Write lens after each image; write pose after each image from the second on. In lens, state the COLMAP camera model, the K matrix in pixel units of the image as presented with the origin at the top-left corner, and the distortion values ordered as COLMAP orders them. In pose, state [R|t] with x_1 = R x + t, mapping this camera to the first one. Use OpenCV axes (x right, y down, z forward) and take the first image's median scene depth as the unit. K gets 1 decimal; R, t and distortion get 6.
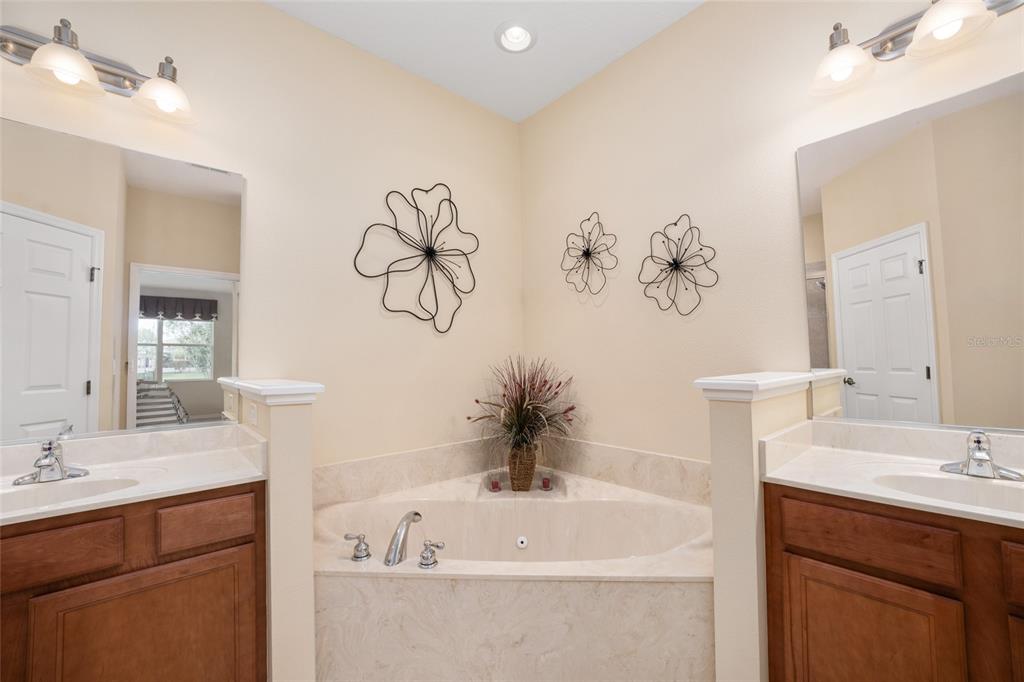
lens RADIAL K [[414.4, 0, 514.8], [0, 414.4, 348.0], [0, 0, 1]] dist [-0.030882, 0.006939]
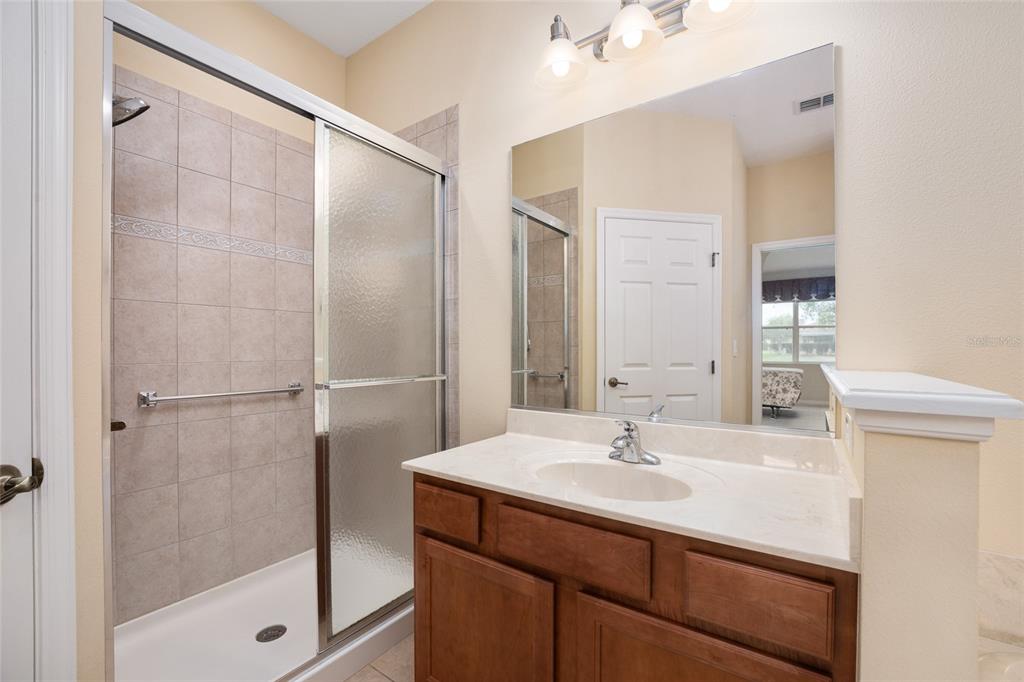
lens RADIAL K [[435.4, 0, 513.0], [0, 435.4, 346.1], [0, 0, 1]] dist [-0.018816, 0.000363]
pose [[0.259513, 0.011990, -0.965665, -0.086765], [0.023449, 0.999550, 0.018712, 0.008854], [0.965455, -0.027500, 0.259116, 0.189828]]
